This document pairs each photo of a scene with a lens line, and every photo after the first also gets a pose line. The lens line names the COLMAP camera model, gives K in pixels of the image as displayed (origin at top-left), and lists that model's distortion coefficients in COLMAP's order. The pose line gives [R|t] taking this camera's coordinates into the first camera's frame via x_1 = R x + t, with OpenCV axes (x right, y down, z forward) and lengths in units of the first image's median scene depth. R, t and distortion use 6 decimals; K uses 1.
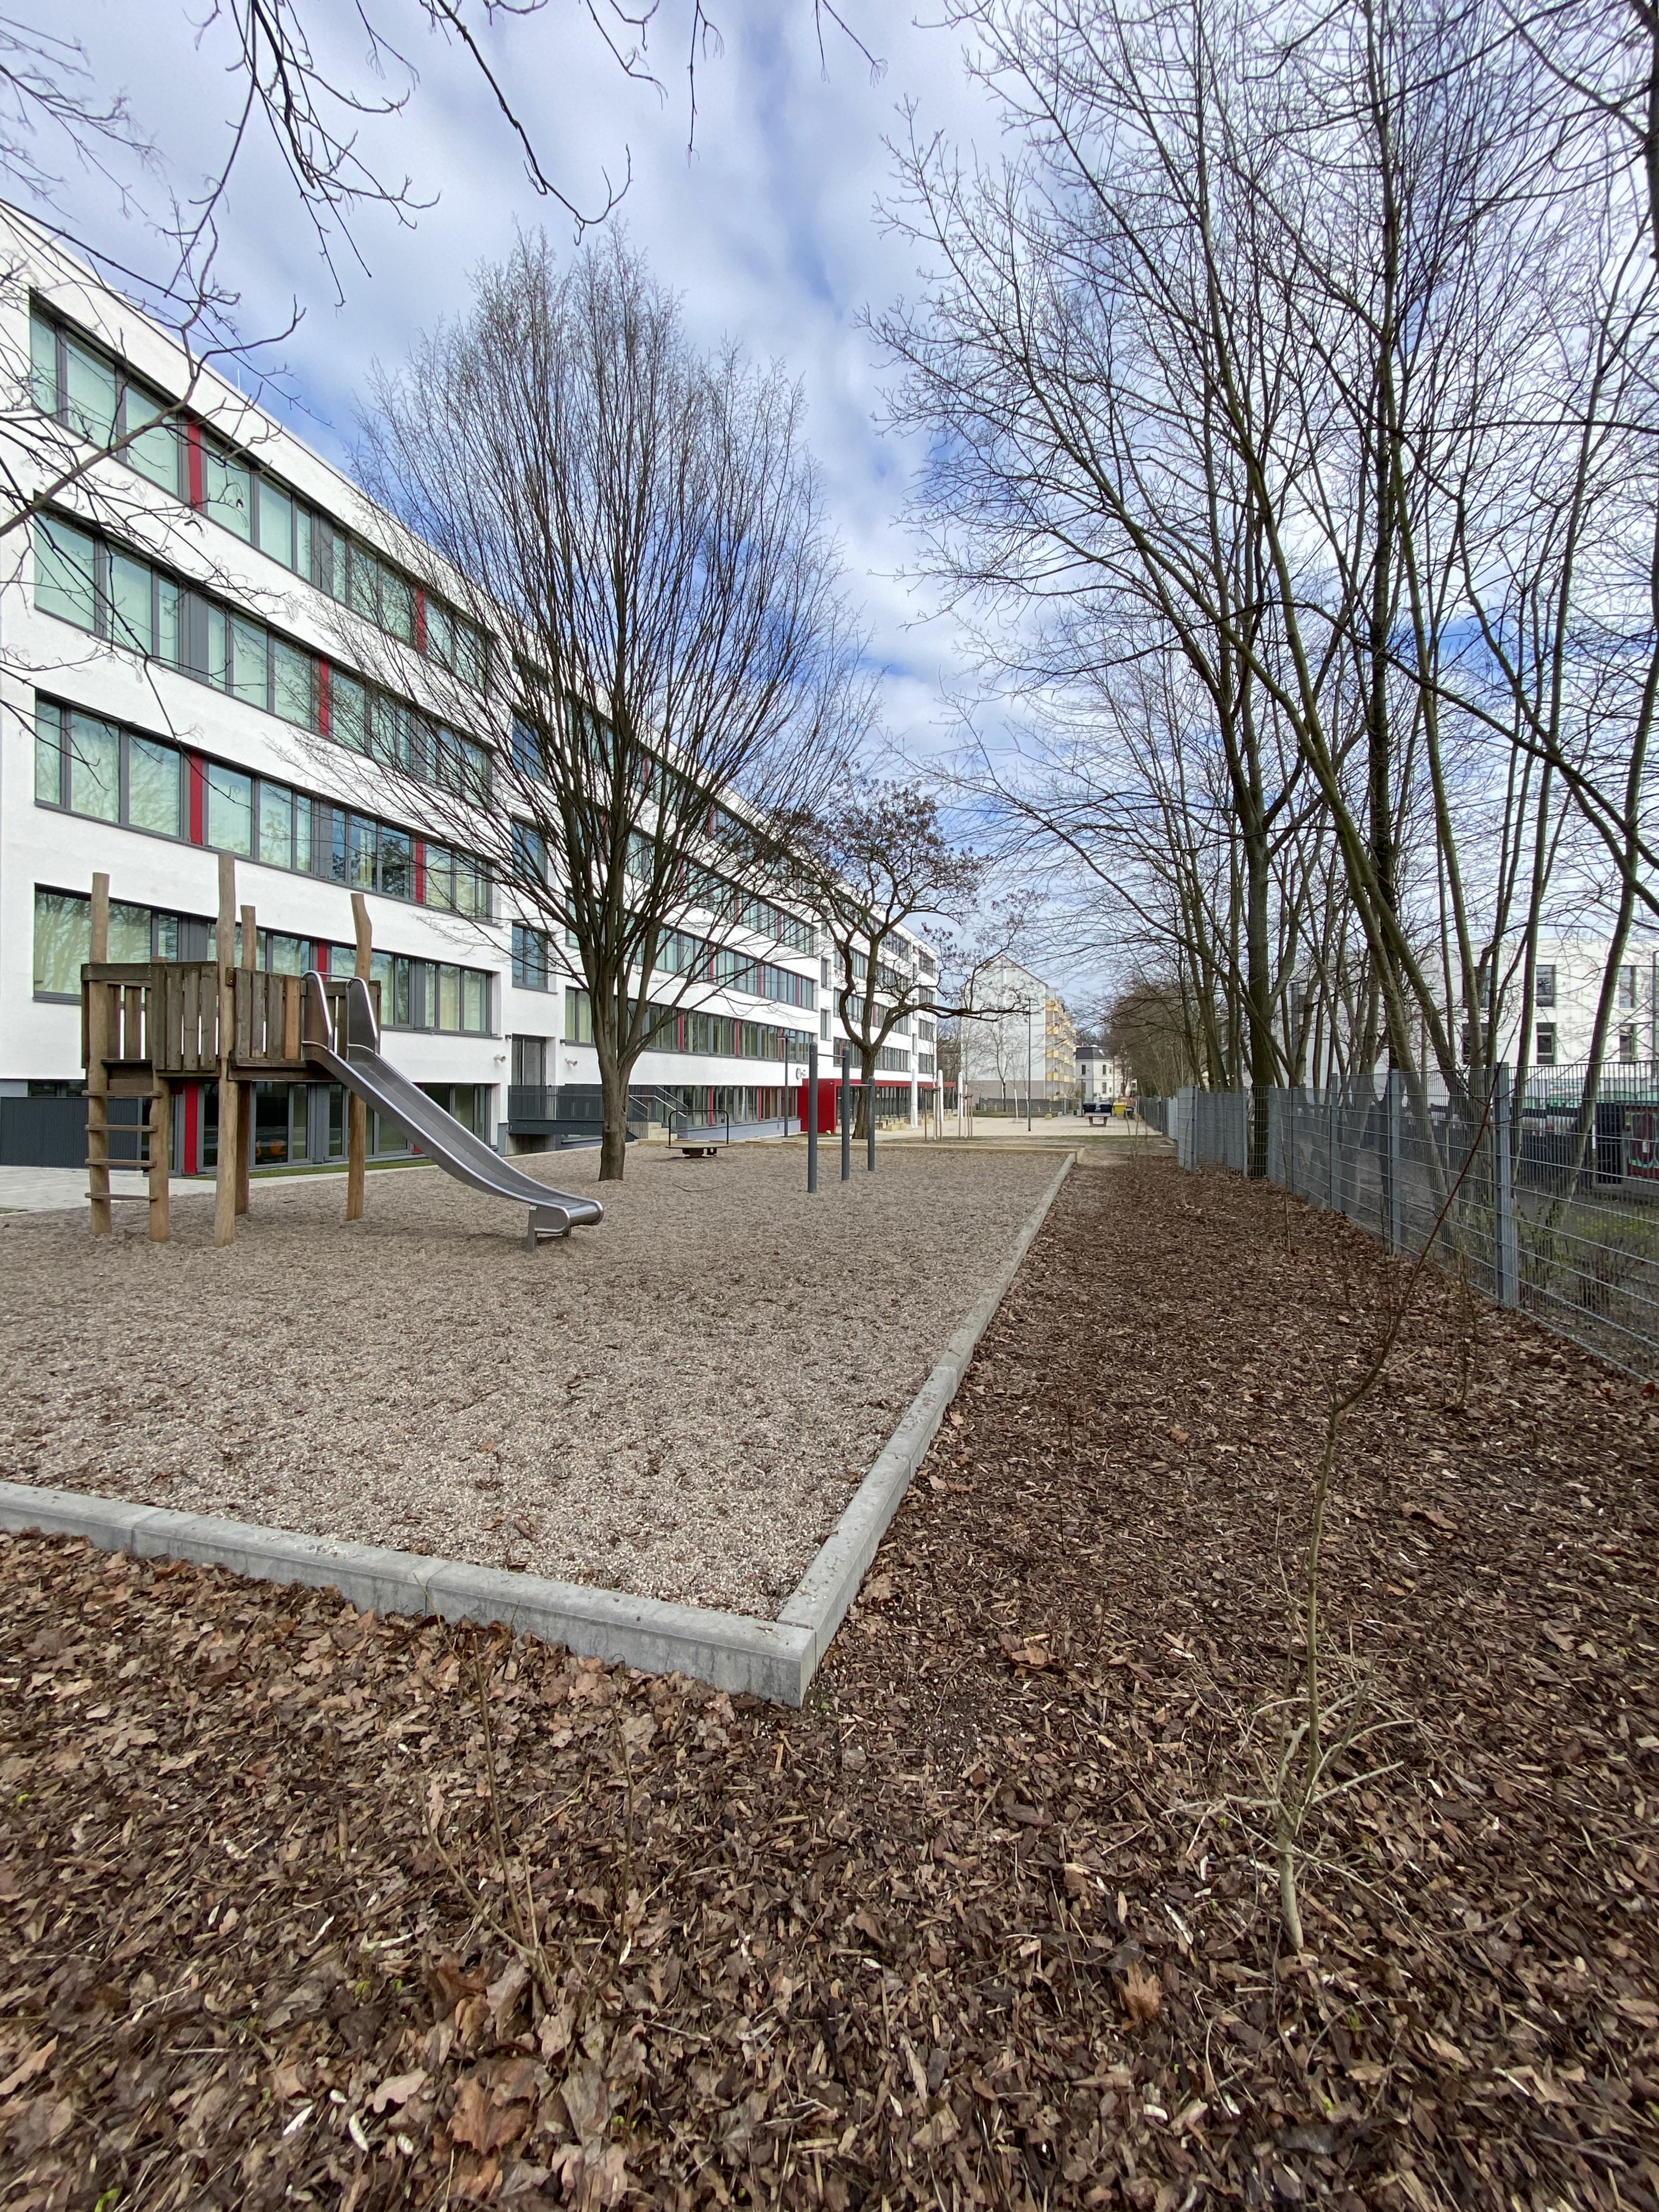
lens RADIAL K [[889.0, 0, 829.7], [0, 889.0, 1102.6], [0, 0, 1]] dist [-0.000239, -0.000018]
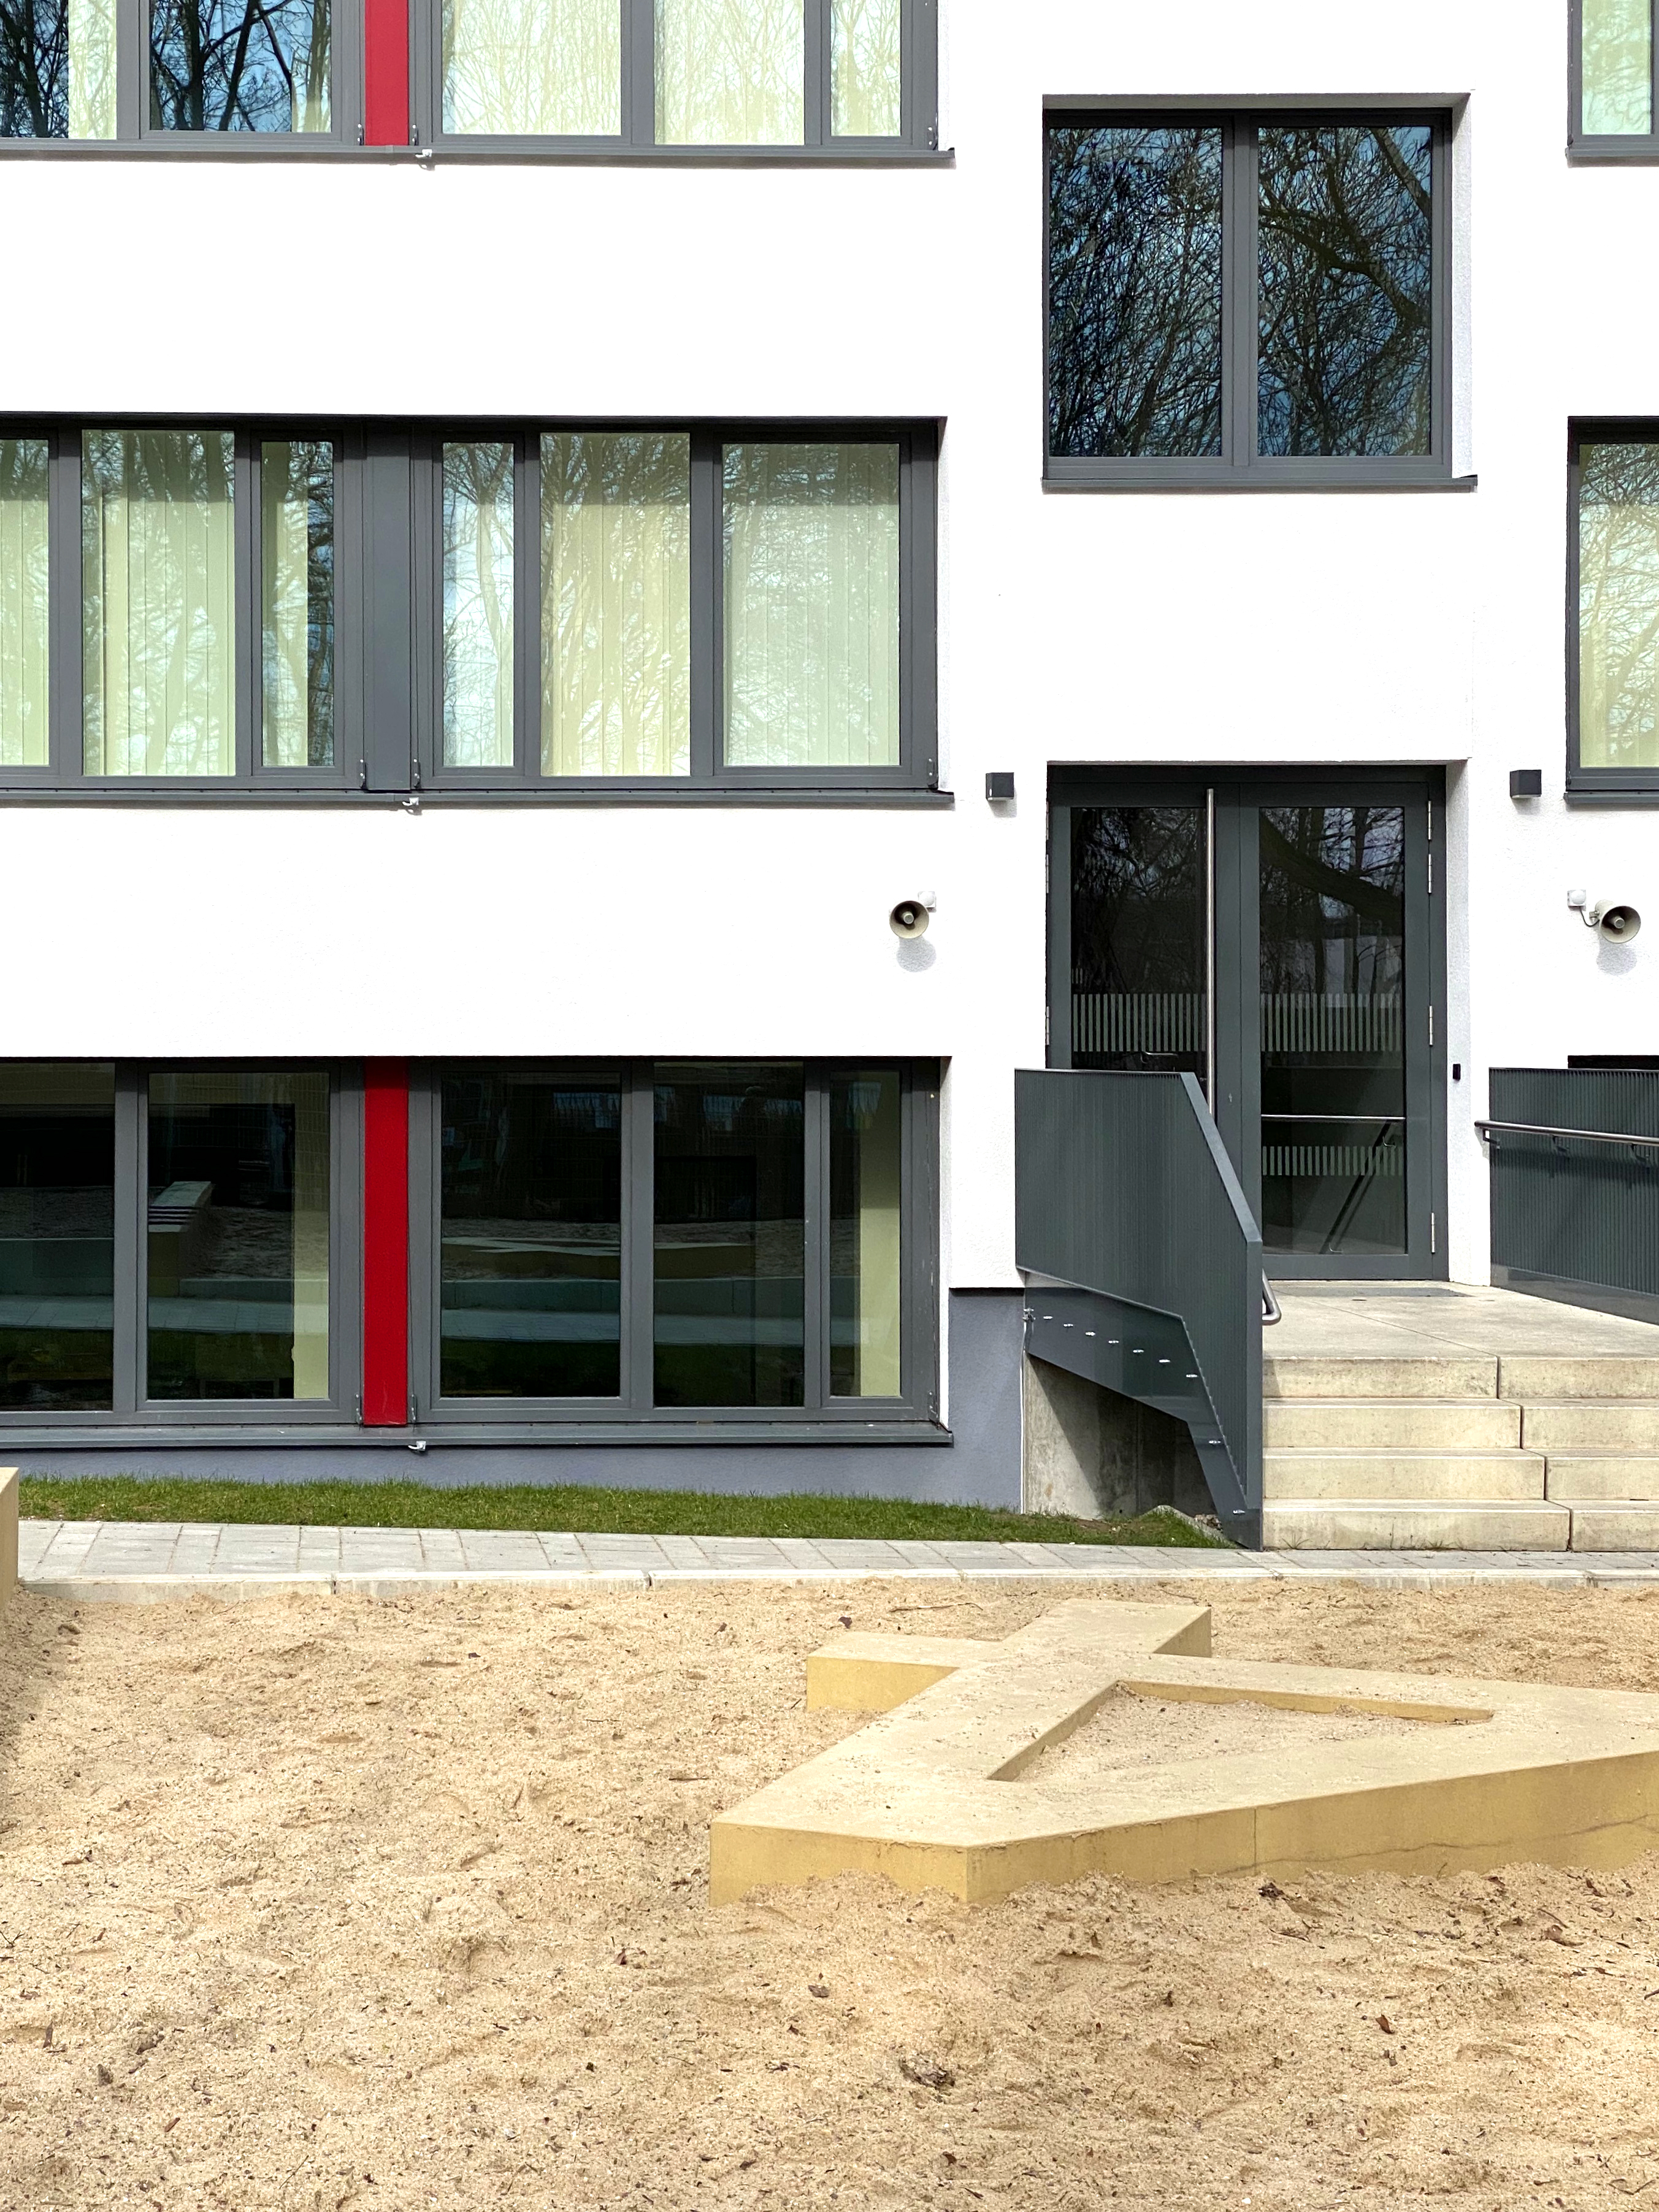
lens RADIAL K [[3354.0, 0, 829.5], [0, 3354.0, 1102.0], [0, 0, 1]] dist [0.020995, 0.000000]
pose [[0.299567, 0.005203, -0.954061, 0.247321], [-0.018047, 0.999837, -0.000214, -0.011951], [0.953905, 0.017282, 0.299612, 0.775958]]
